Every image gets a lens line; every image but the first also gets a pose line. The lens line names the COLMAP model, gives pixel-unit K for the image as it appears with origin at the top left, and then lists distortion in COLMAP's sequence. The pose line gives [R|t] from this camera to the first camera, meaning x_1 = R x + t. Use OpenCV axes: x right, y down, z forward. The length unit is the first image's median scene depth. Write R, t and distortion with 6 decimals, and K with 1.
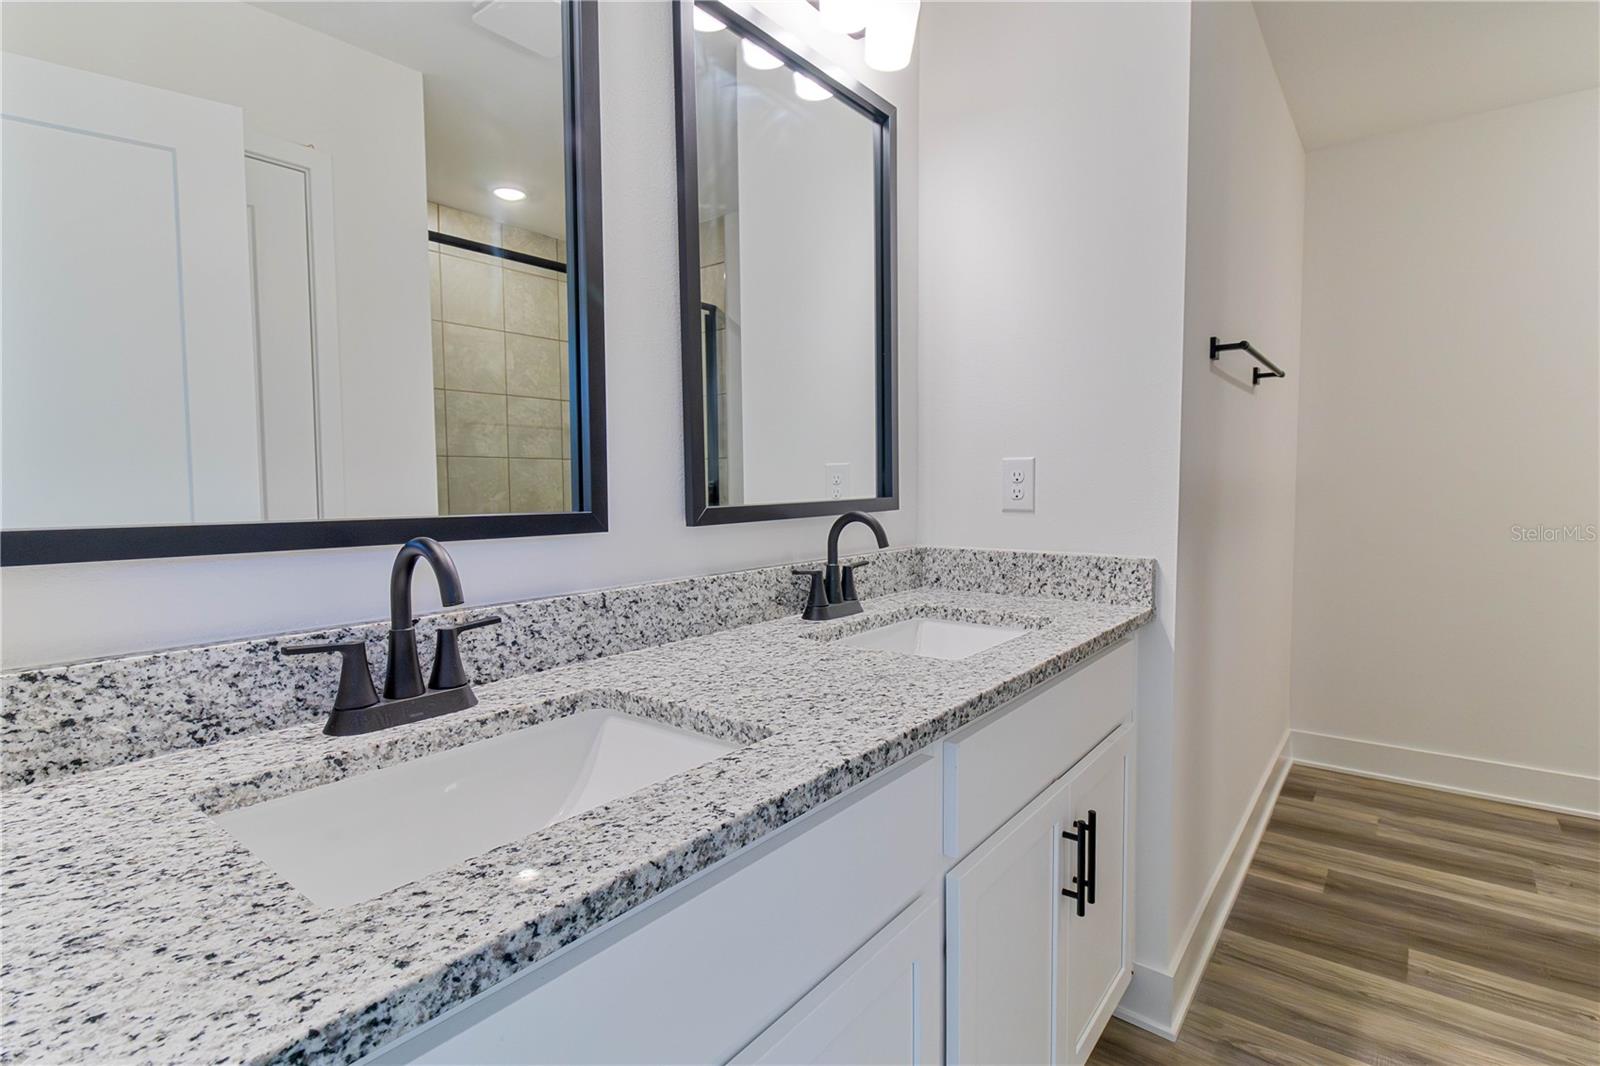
lens RADIAL K [[752.9, 0, 800.0], [0, 752.9, 533.0], [0, 0, 1]] dist [0.026468, -0.021107]
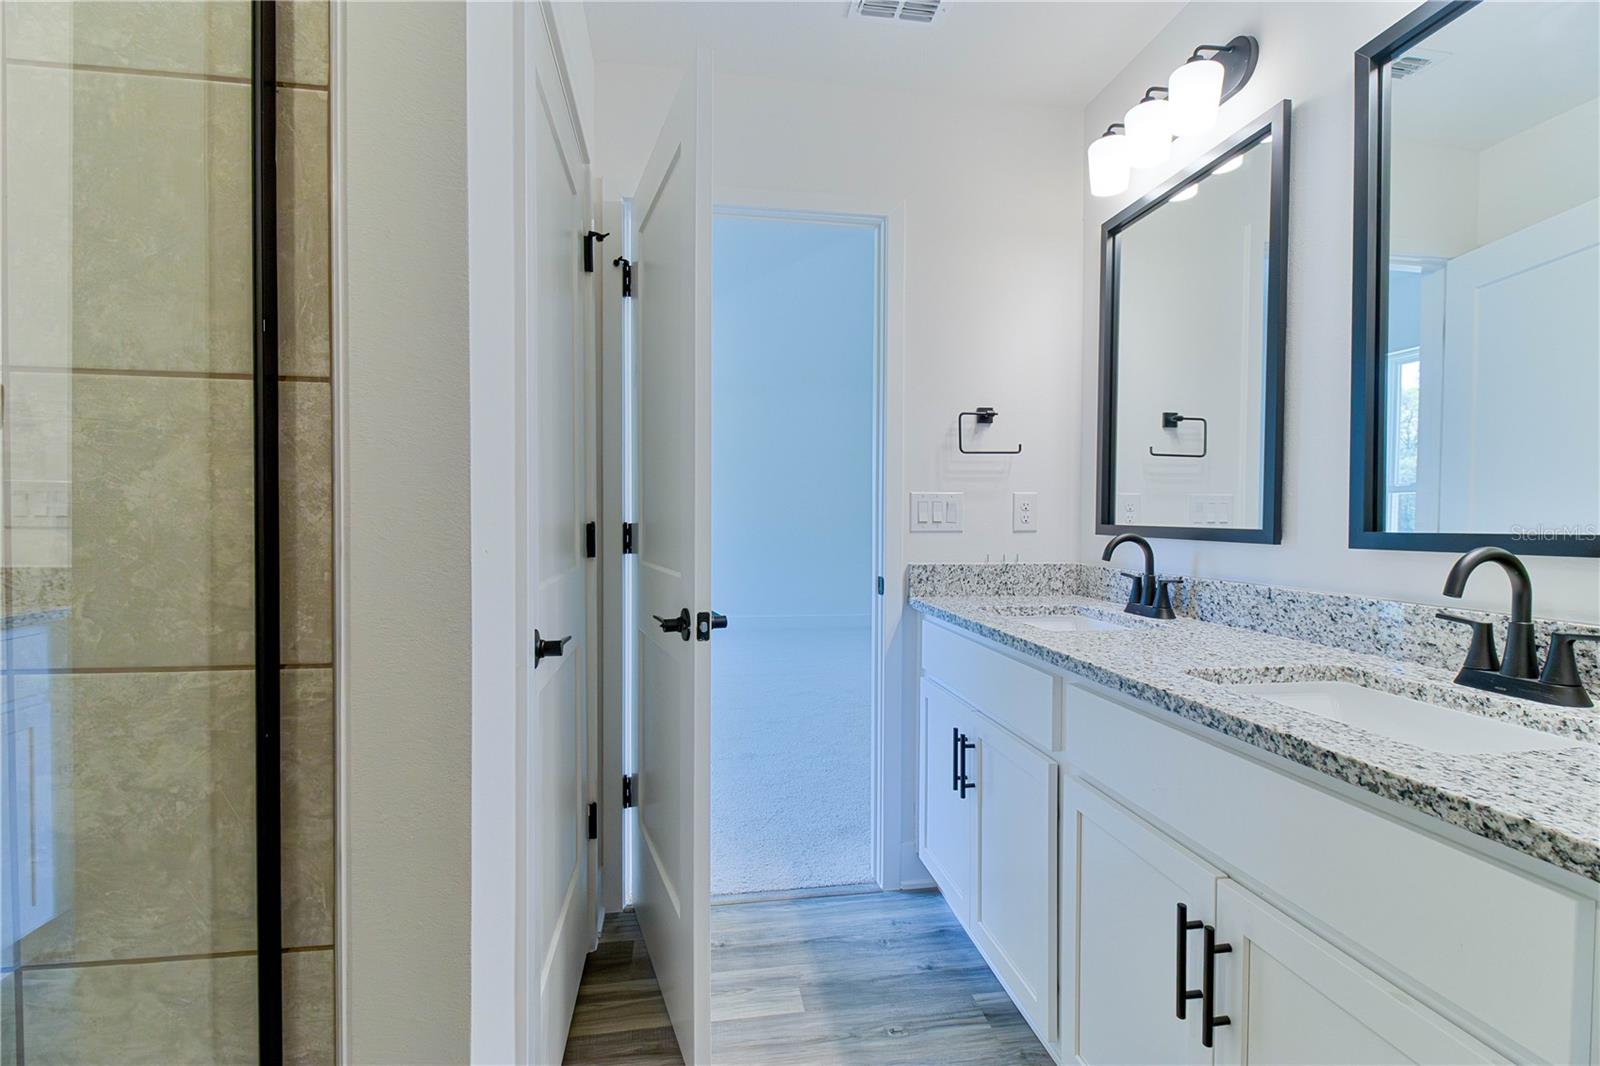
lens RADIAL K [[752.9, 0, 800.0], [0, 752.9, 533.0], [0, 0, 1]] dist [0.026468, -0.021107]
pose [[-0.671434, 0.032044, -0.740371, 1.277646], [-0.032478, 0.996832, 0.072597, -0.090038], [0.740352, 0.072790, -0.668267, 1.208145]]
